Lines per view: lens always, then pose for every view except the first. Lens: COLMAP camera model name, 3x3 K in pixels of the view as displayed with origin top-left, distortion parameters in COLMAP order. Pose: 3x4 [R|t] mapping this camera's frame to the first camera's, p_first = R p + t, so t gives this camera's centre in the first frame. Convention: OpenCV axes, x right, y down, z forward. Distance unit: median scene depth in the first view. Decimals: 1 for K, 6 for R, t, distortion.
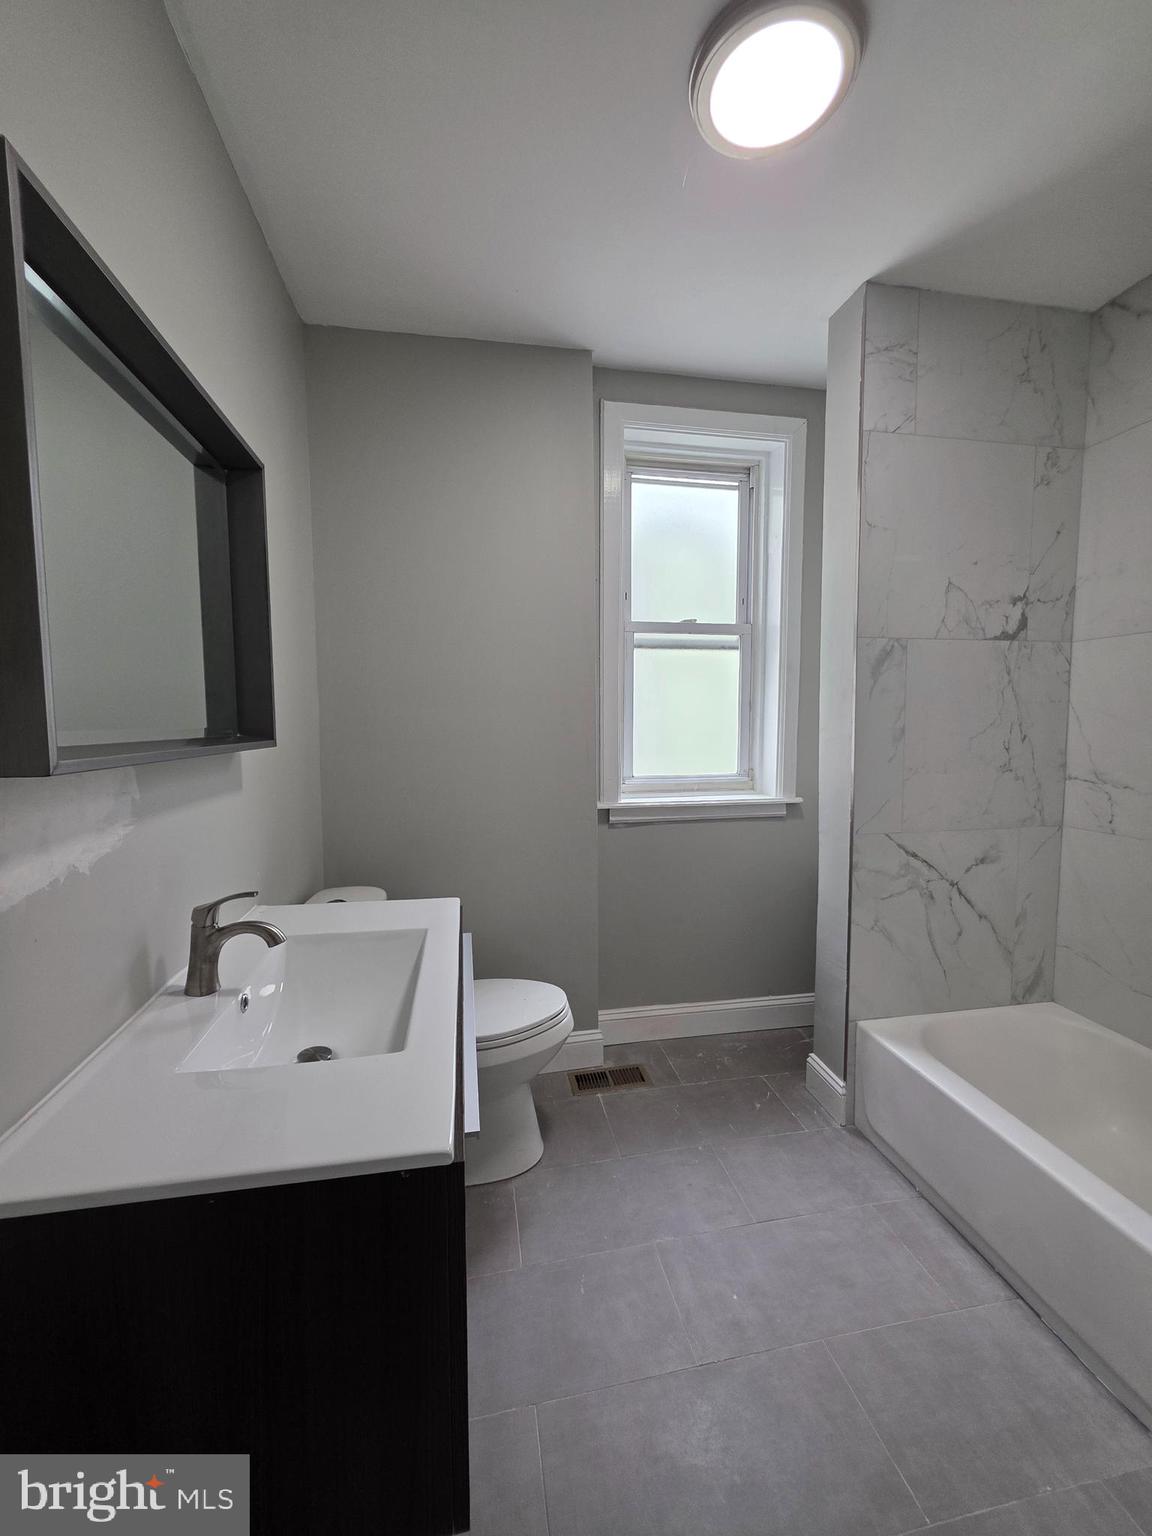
lens RADIAL K [[614.2, 0, 589.1], [0, 614.2, 759.7], [0, 0, 1]] dist [-0.001649, 0.001819]
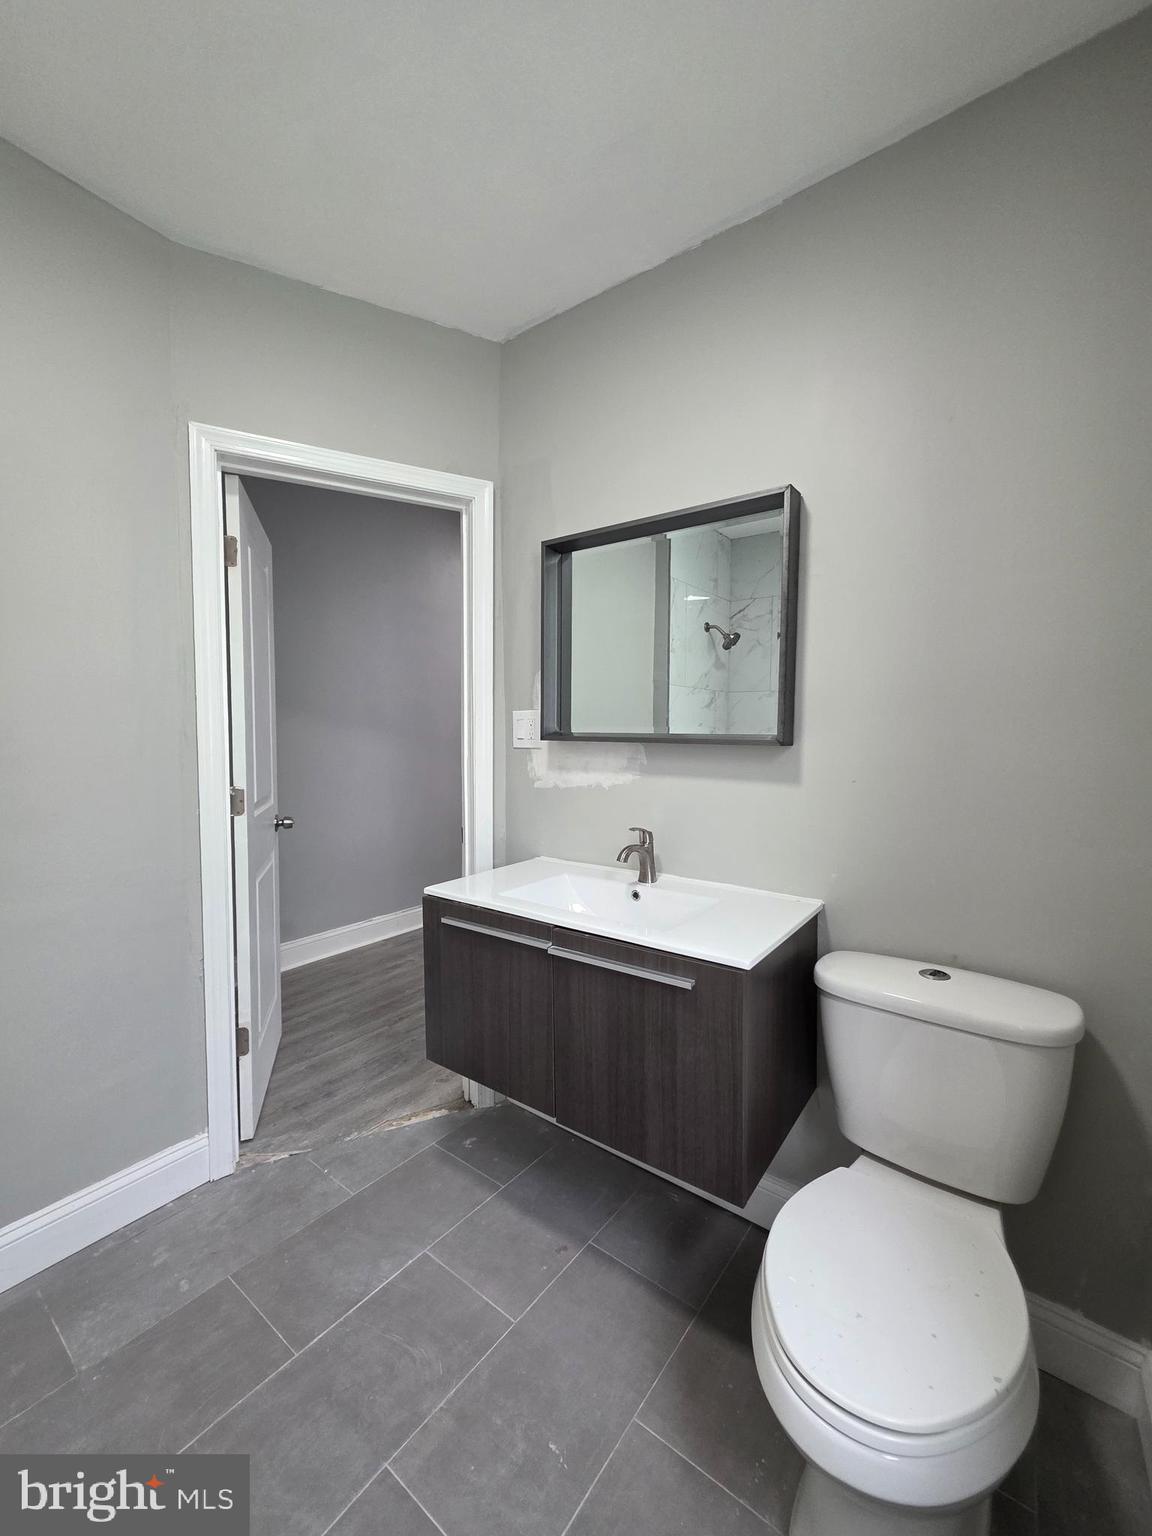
lens RADIAL K [[614.2, 0, 579.6], [0, 614.2, 769.1], [0, 0, 1]] dist [-0.001649, 0.001819]
pose [[-0.742641, 0.040953, -0.668436, 0.303899], [-0.050660, 0.991833, 0.117052, -0.058258], [0.667770, 0.120791, -0.734501, 1.002477]]
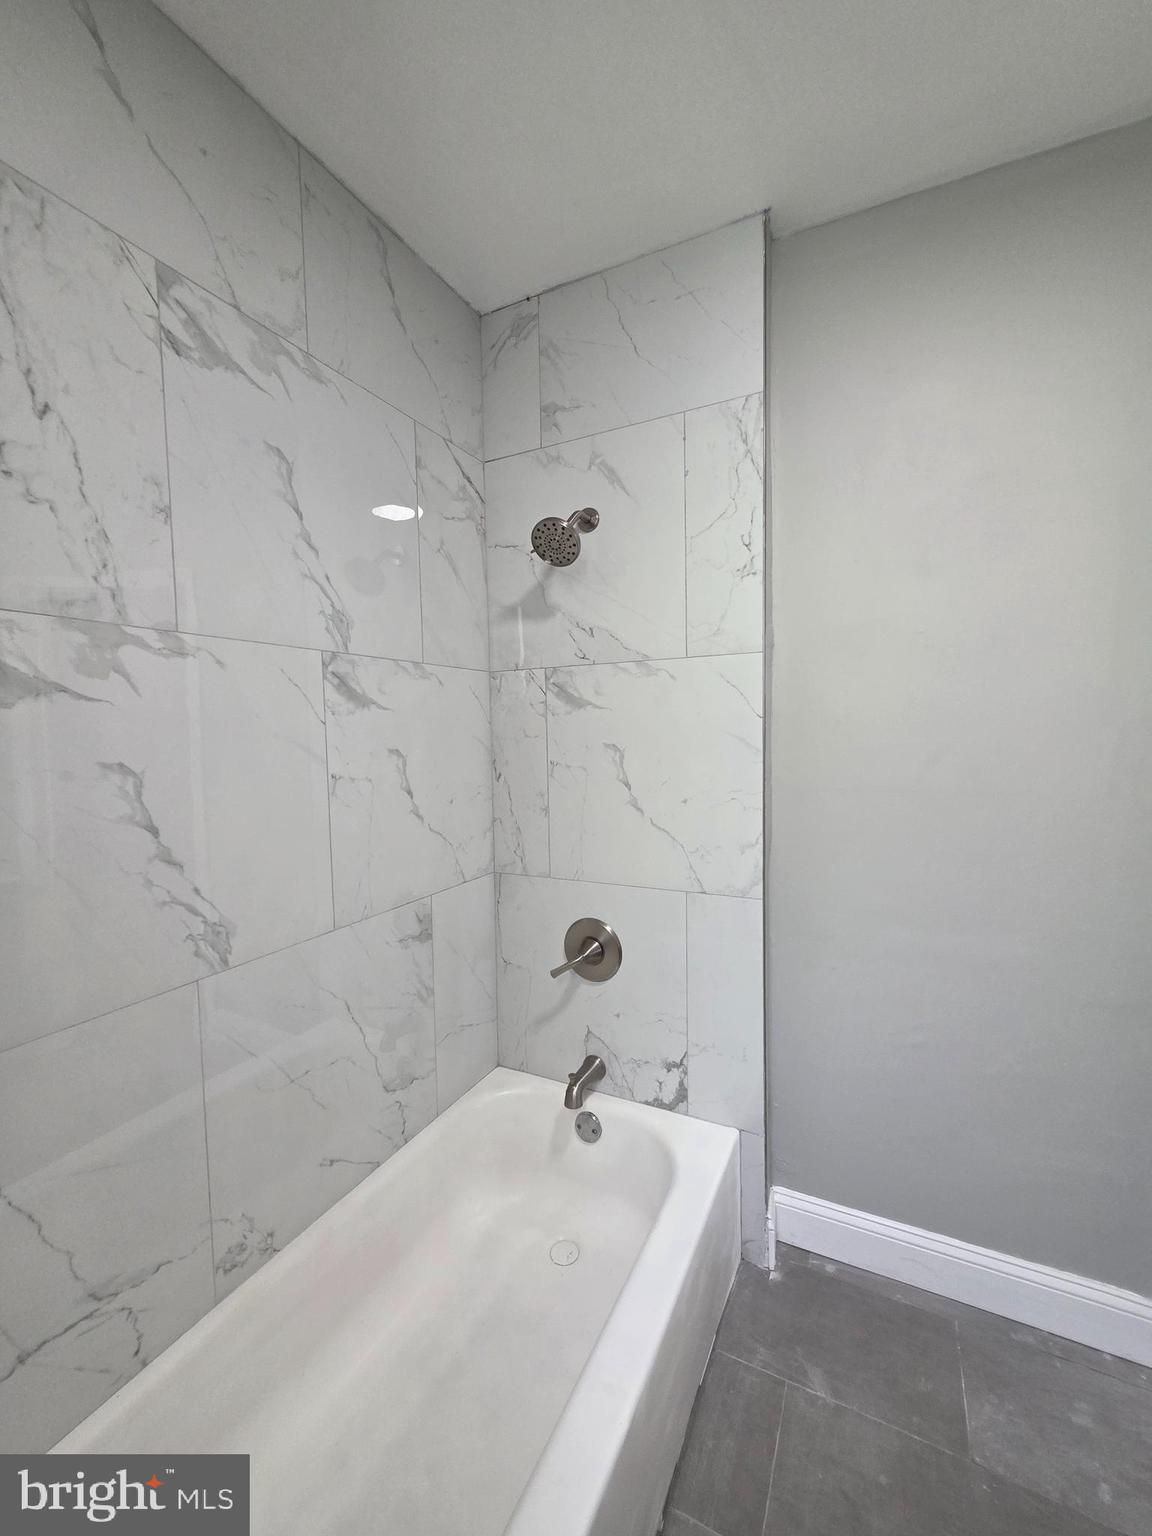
lens RADIAL K [[614.2, 0, 578.6], [0, 614.2, 771.2], [0, 0, 1]] dist [-0.001649, 0.001819]
pose [[-0.783463, -0.013145, 0.621299, 0.230651], [0.070323, 0.991479, 0.109655, -0.087210], [-0.617446, 0.129603, -0.775863, 0.884034]]
